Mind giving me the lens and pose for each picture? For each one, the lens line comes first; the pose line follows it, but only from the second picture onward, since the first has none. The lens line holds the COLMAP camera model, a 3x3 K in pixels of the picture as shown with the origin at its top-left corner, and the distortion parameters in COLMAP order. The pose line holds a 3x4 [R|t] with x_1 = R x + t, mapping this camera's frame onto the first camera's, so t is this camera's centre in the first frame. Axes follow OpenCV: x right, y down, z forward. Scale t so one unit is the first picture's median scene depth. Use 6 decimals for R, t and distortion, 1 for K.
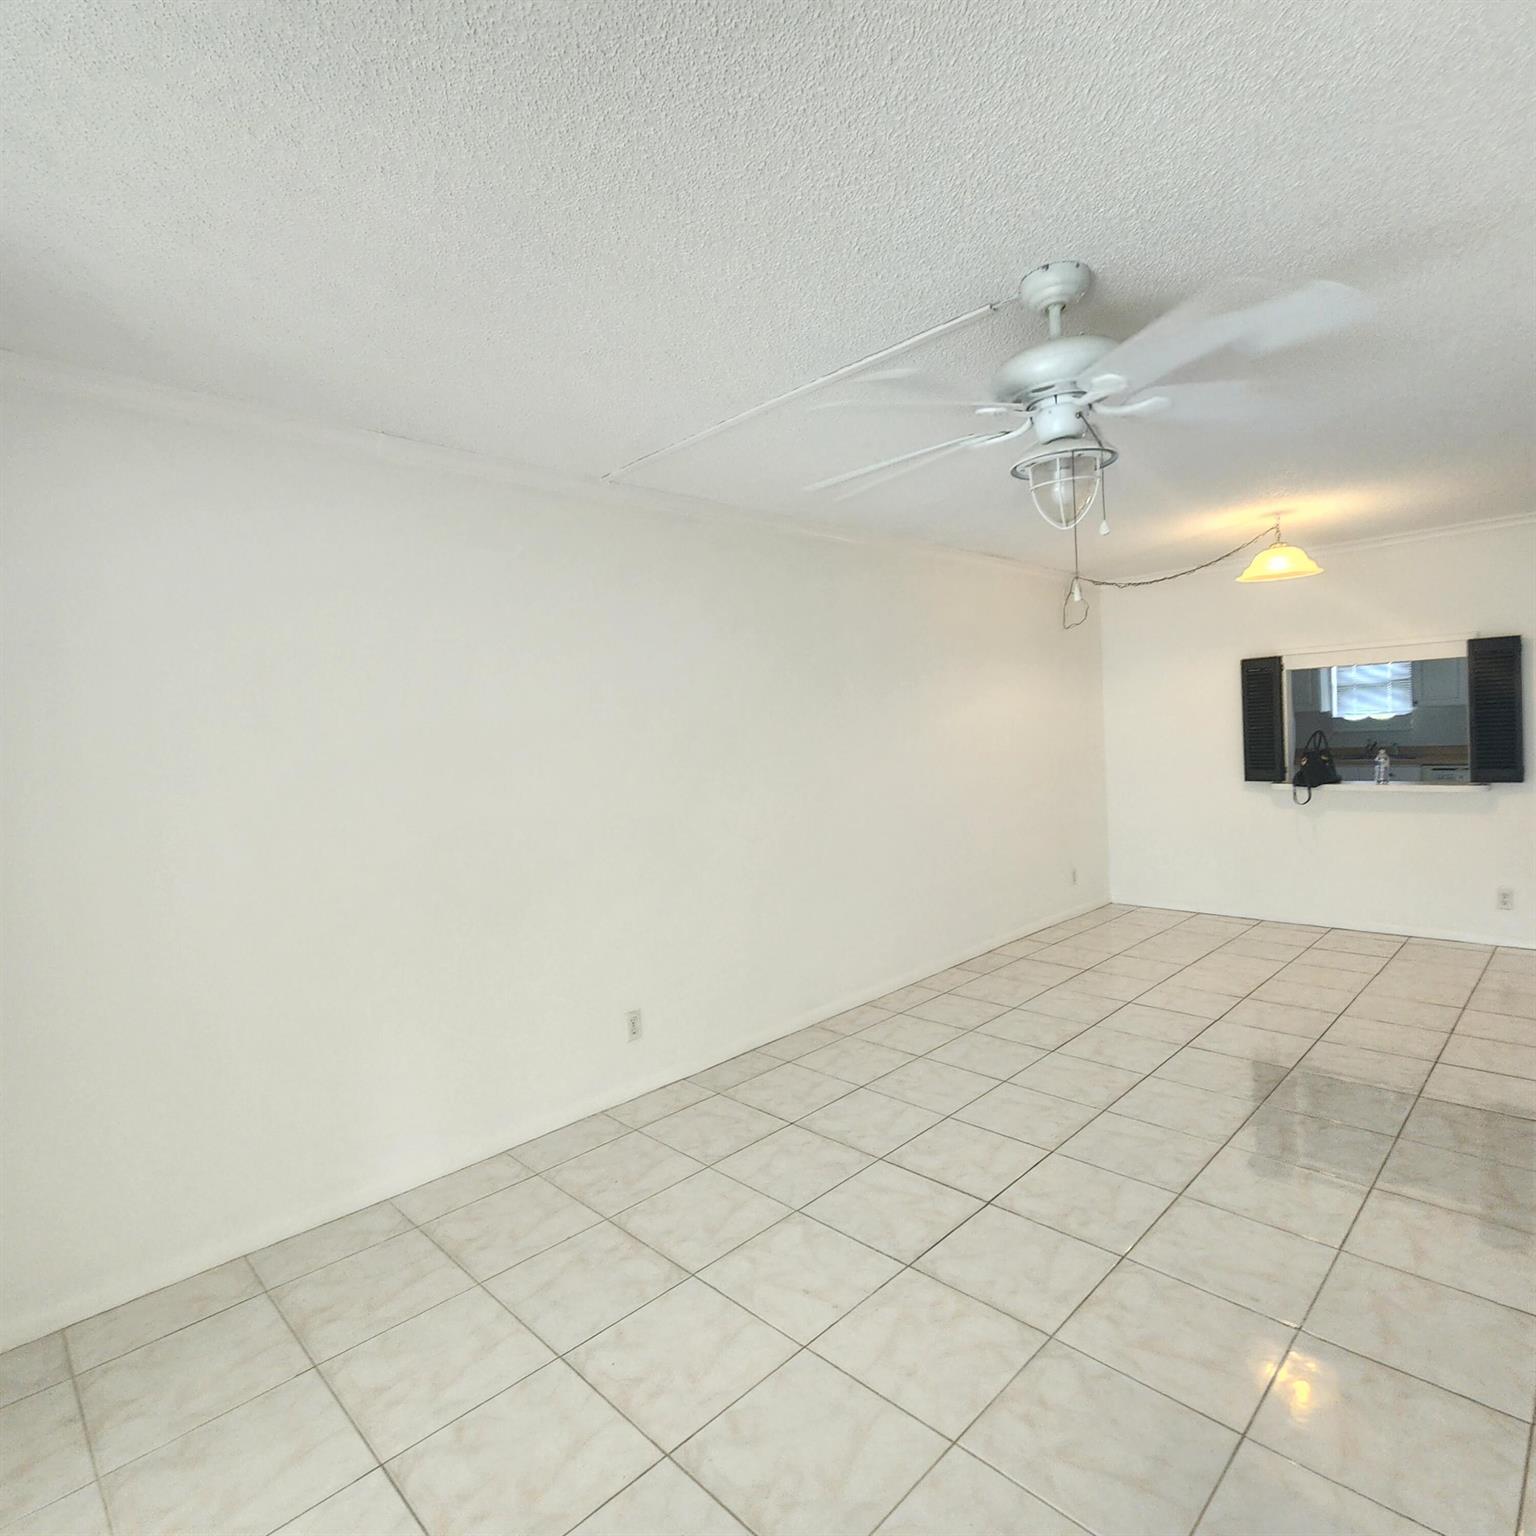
lens RADIAL K [[853.2, 0, 763.2], [0, 853.2, 758.1], [0, 0, 1]] dist [0.000800, -0.001549]
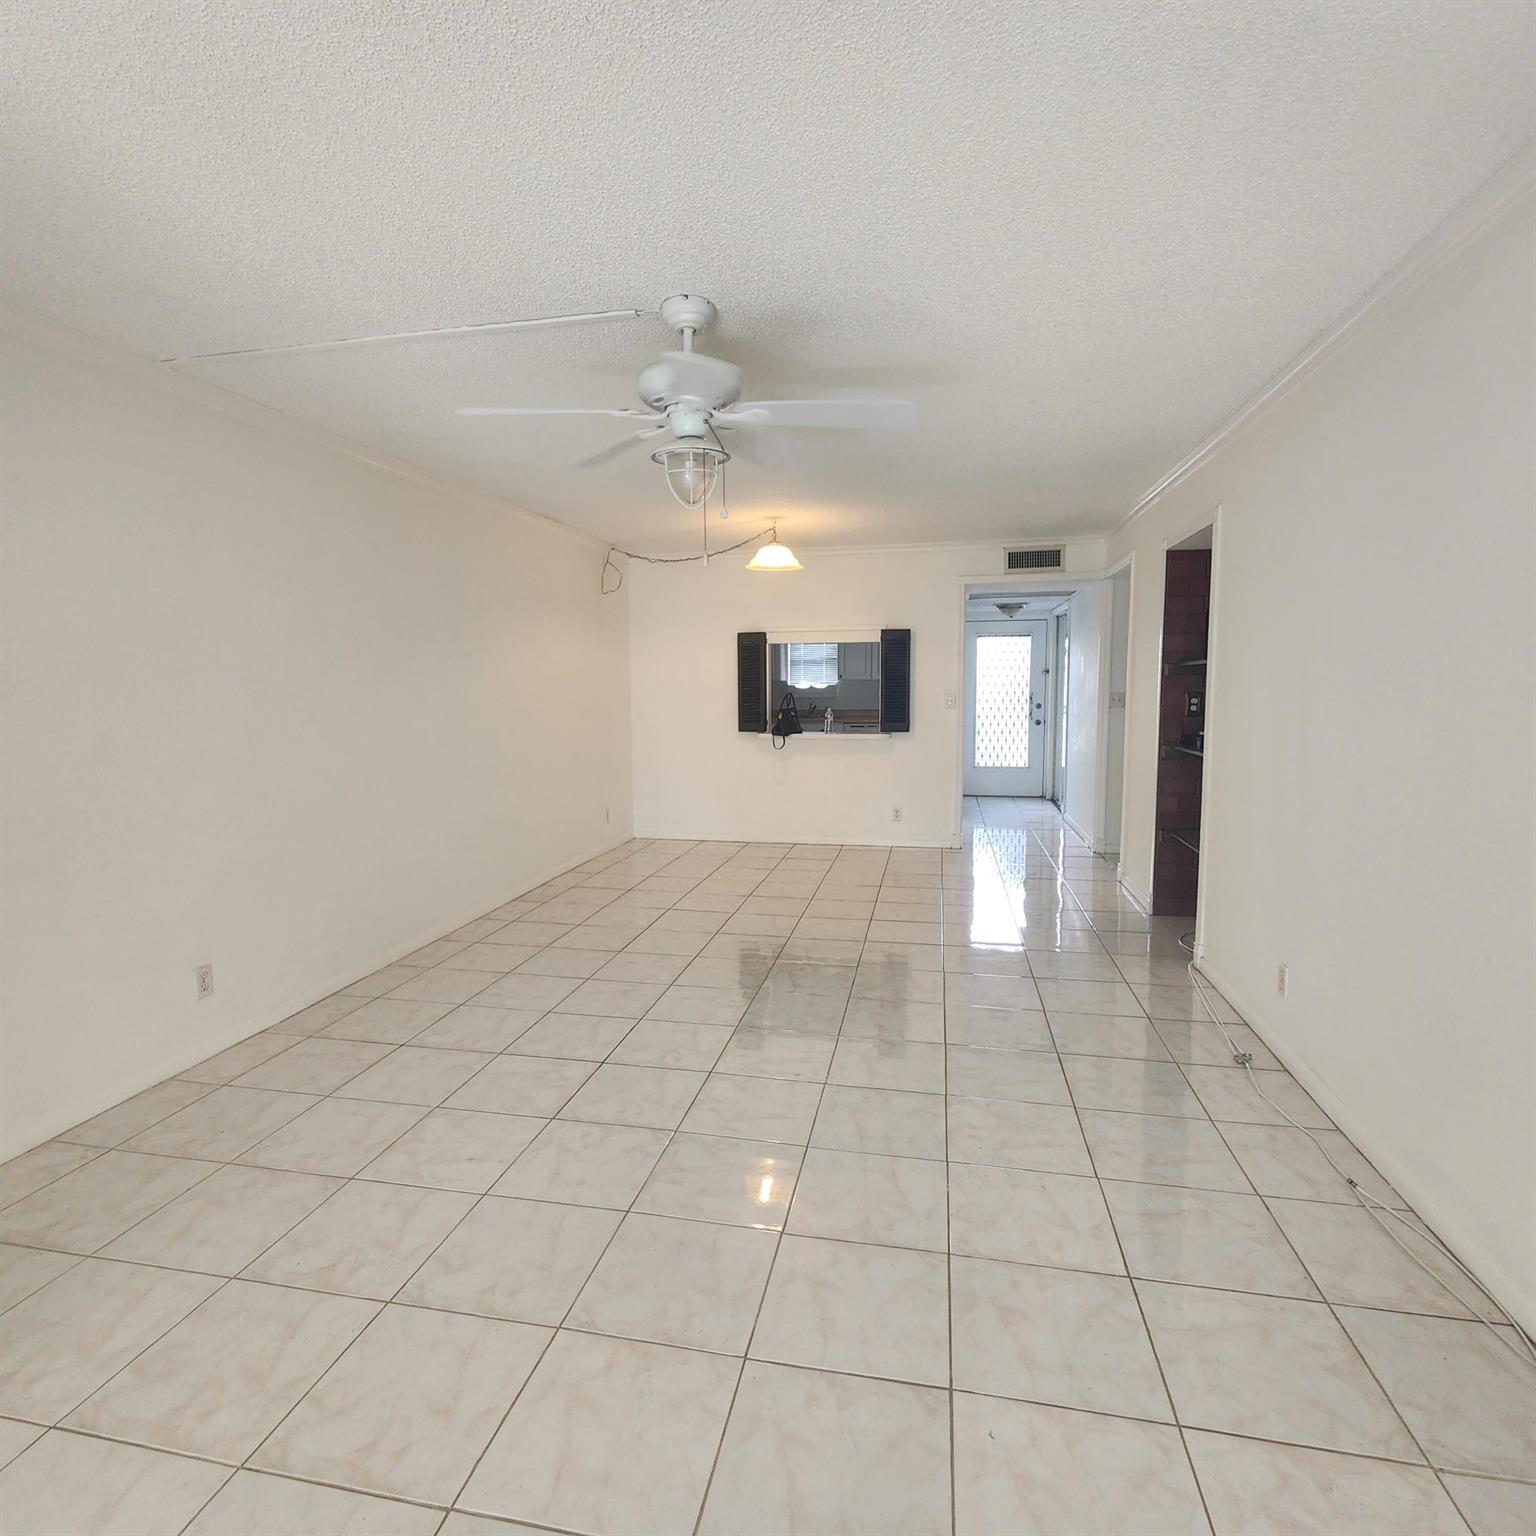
lens RADIAL K [[850.3, 0, 764.0], [0, 850.3, 767.5], [0, 0, 1]] dist [0.000818, -0.001516]
pose [[0.829149, -0.014188, 0.558848, -0.159908], [-0.014860, 0.998765, 0.047404, 0.032717], [-0.558830, -0.047609, 0.827914, -0.077416]]
